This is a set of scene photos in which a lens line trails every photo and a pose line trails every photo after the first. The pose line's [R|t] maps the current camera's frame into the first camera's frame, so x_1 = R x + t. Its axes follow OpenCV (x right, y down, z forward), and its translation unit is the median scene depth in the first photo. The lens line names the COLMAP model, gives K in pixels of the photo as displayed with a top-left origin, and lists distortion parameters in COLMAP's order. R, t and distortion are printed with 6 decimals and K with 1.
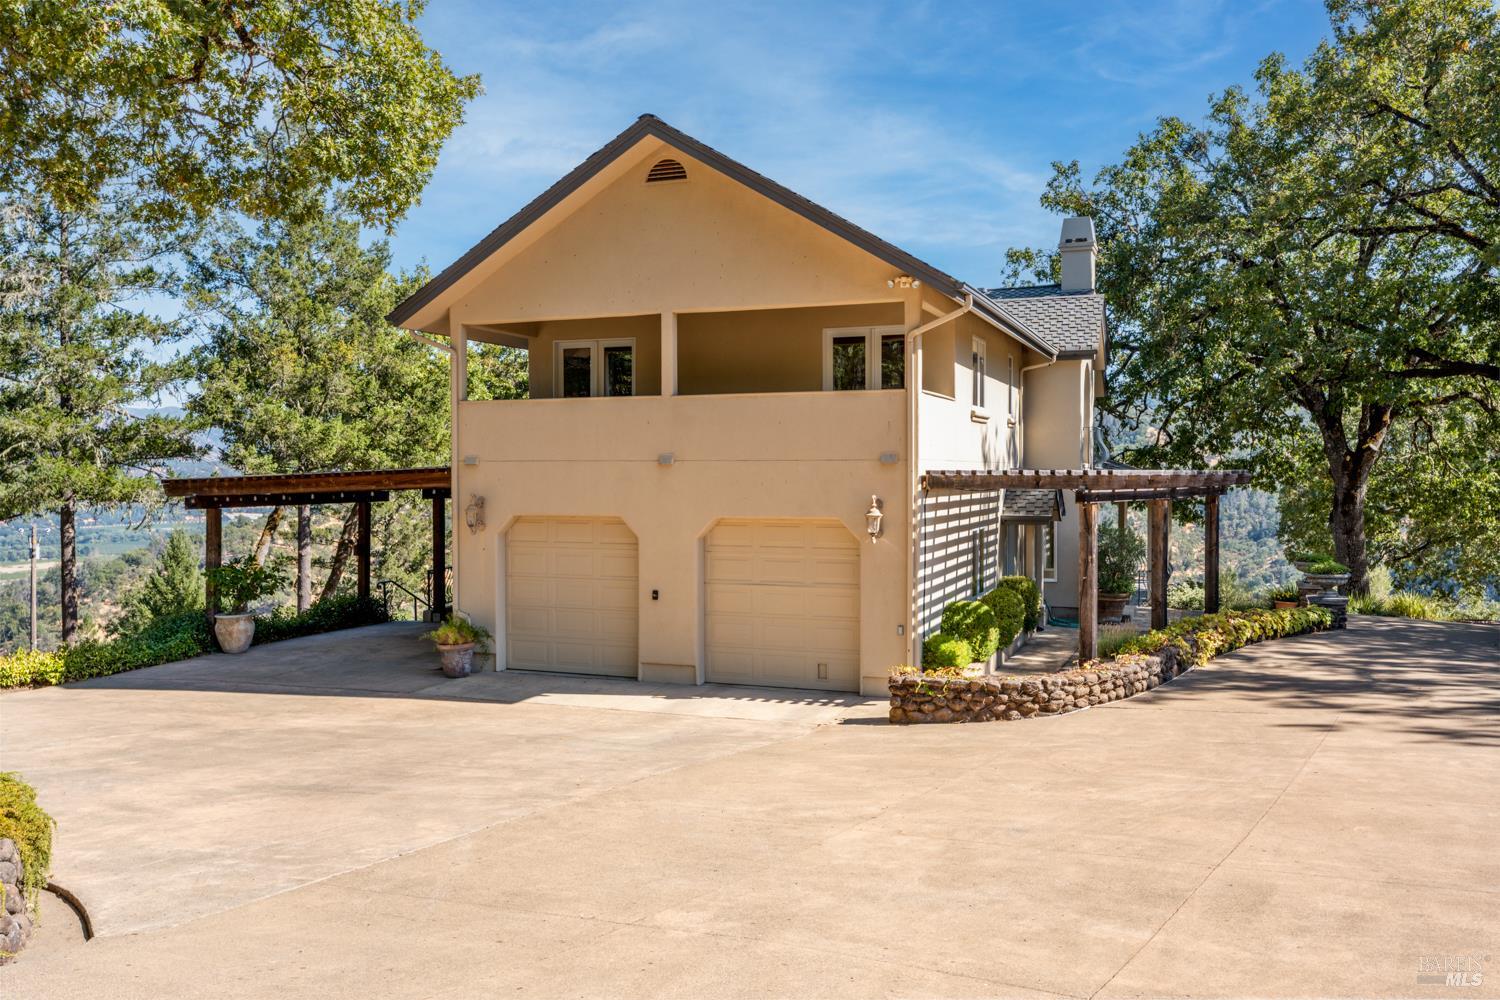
lens RADIAL K [[1191.3, 0, 745.6], [0, 1191.3, 497.6], [0, 0, 1]] dist [0.009480, 0.011349]
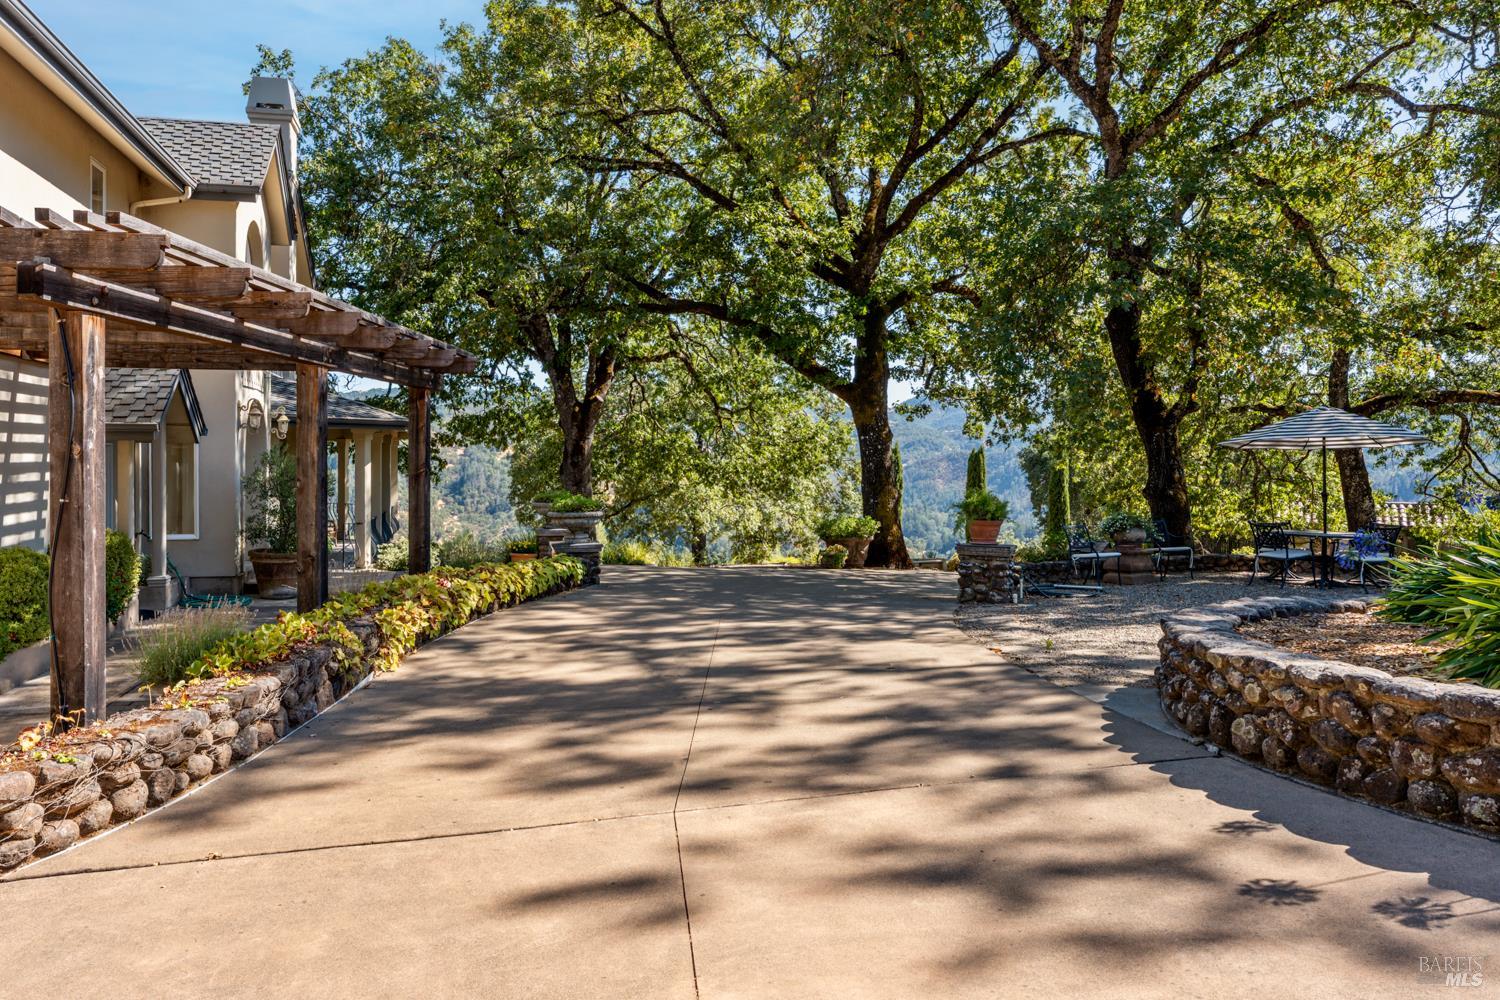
lens RADIAL K [[956.2, 0, 746.6], [0, 956.2, 492.1], [0, 0, 1]] dist [-0.007235, -0.000757]
pose [[0.787370, -0.005193, 0.616459, 0.177372], [-0.000330, 0.999961, 0.008845, 0.040587], [-0.616480, -0.007168, 0.787338, 0.406604]]
